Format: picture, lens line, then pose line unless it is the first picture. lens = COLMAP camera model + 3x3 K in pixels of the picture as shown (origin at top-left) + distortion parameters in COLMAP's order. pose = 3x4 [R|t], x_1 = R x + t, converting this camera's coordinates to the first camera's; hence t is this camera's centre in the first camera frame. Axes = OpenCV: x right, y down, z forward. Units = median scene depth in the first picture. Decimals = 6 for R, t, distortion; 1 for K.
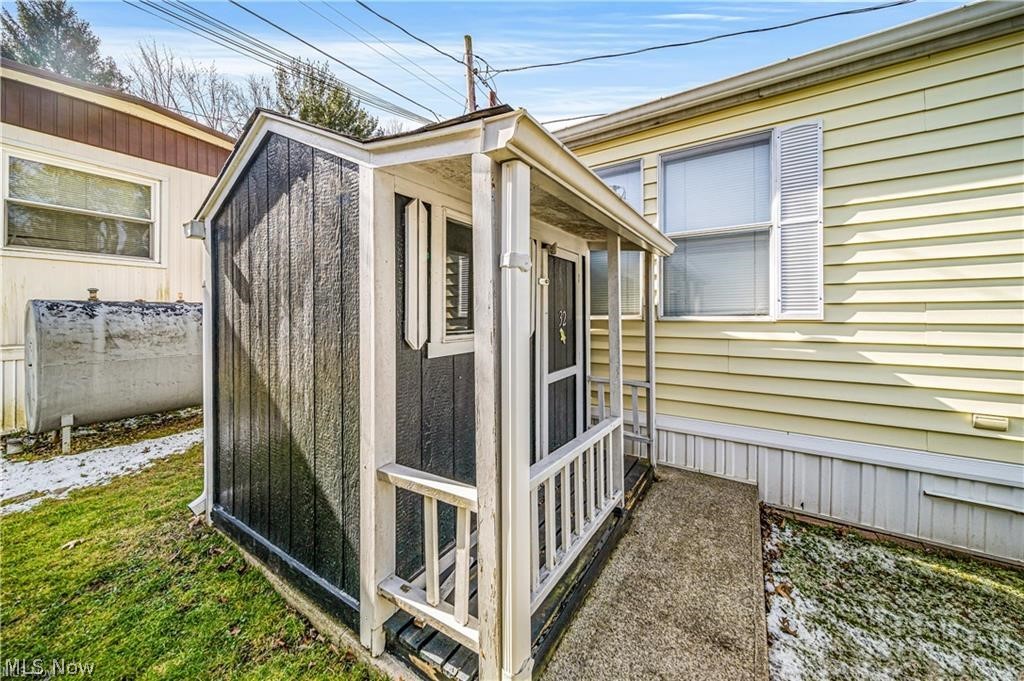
lens RADIAL K [[362.5, 0, 509.6], [0, 362.5, 315.4], [0, 0, 1]] dist [0.001657, -0.001487]
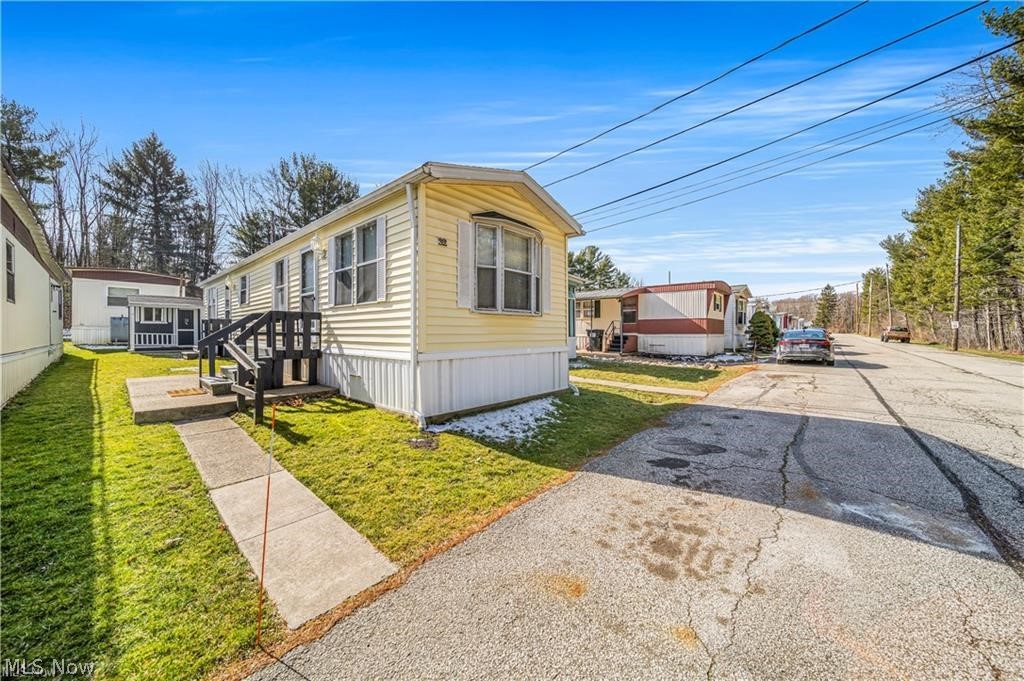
lens RADIAL K [[362.5, 0, 513.6], [0, 362.5, 337.0], [0, 0, 1]] dist [0.001657, -0.001487]
pose [[0.988848, 0.011567, -0.148475, 6.881169], [-0.010735, 0.999922, 0.006409, 0.196240], [0.148538, -0.004744, 0.988895, -4.343421]]
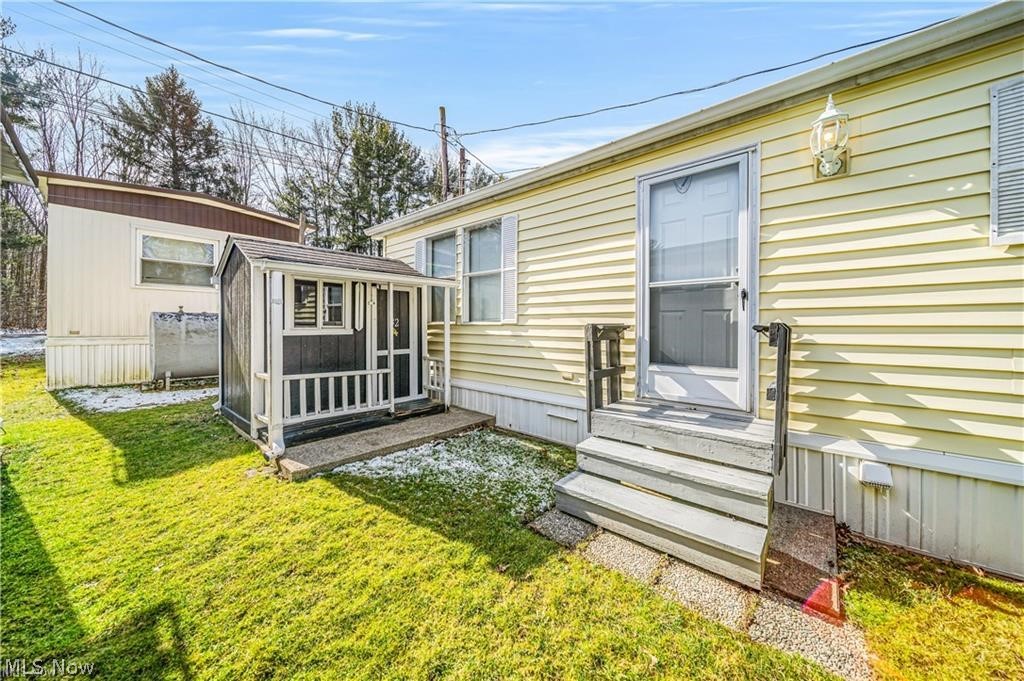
lens RADIAL K [[362.5, 0, 510.9], [0, 362.5, 327.7], [0, 0, 1]] dist [0.001657, -0.001487]
pose [[0.989189, 0.007856, -0.146433, 1.066833], [-0.007607, 0.999969, 0.002257, 0.027564], [0.146446, -0.001118, 0.989218, -0.793613]]
